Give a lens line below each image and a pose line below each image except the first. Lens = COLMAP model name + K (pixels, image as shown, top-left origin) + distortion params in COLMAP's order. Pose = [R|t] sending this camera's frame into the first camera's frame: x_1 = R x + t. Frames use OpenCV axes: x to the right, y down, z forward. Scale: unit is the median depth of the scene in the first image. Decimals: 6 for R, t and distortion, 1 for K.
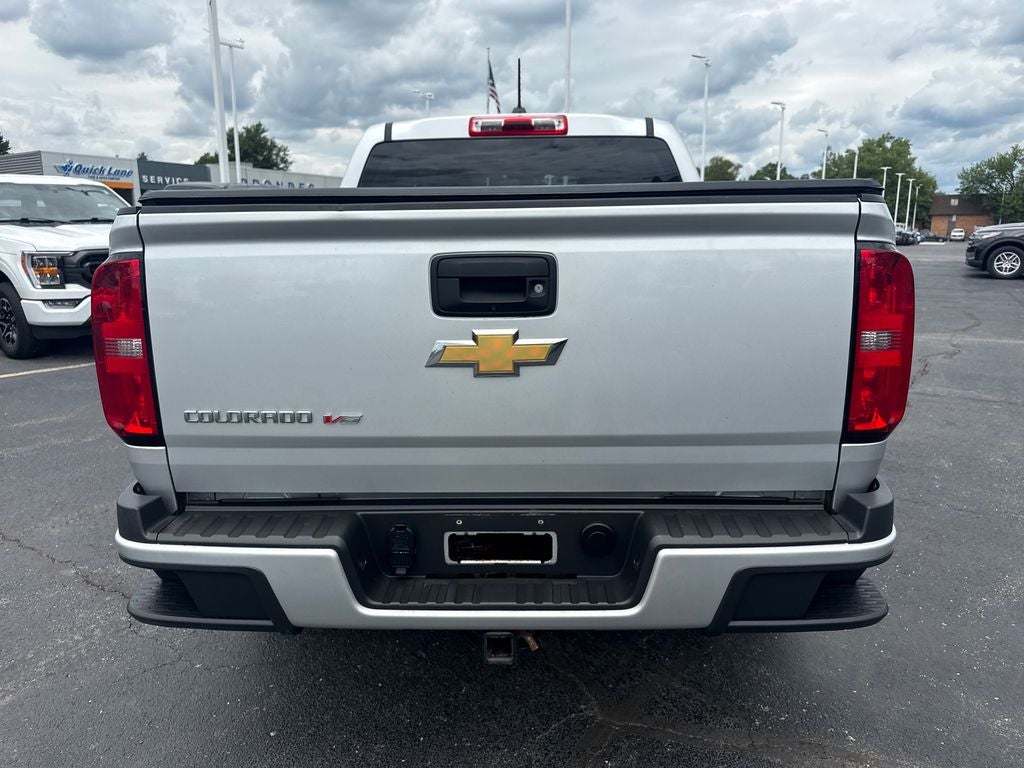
lens RADIAL K [[740.9, 0, 511.7], [0, 740.9, 402.5], [0, 0, 1]] dist [-0.000725, -0.002212]
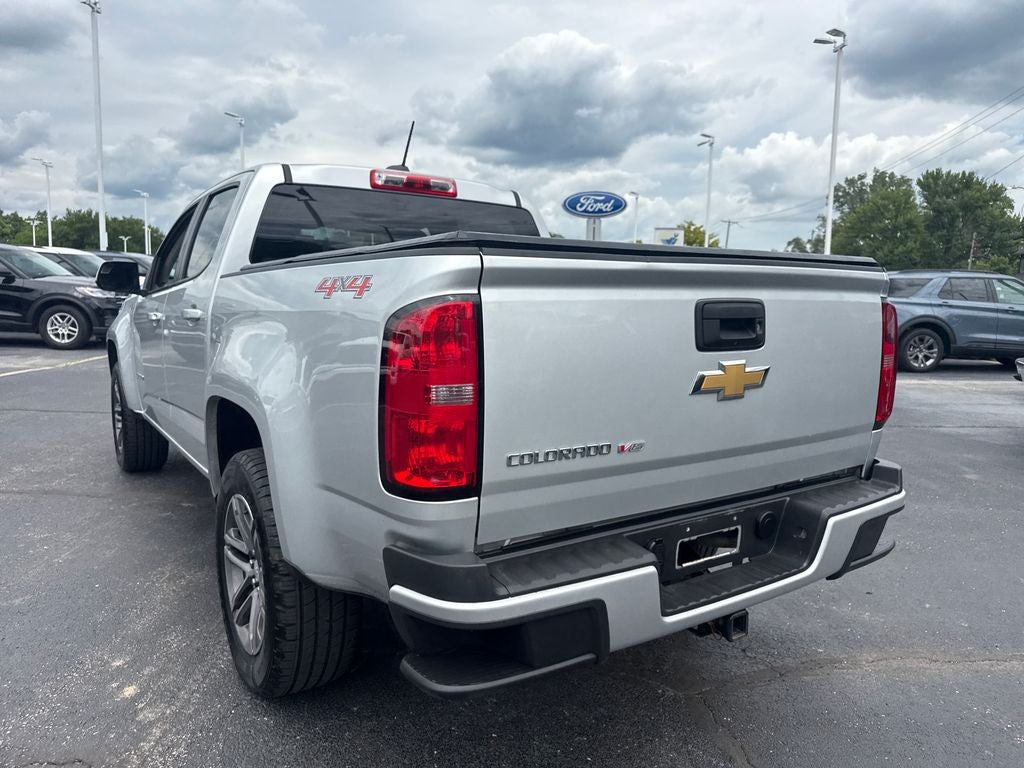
lens RADIAL K [[769.4, 0, 512.0], [0, 769.4, 384.0], [0, 0, 1]] dist [-0.003483, -0.005100]
pose [[0.796694, -0.042229, 0.602906, -0.138541], [0.107328, 0.991586, -0.072373, -0.000829], [-0.594777, 0.122368, 0.794523, 0.025219]]
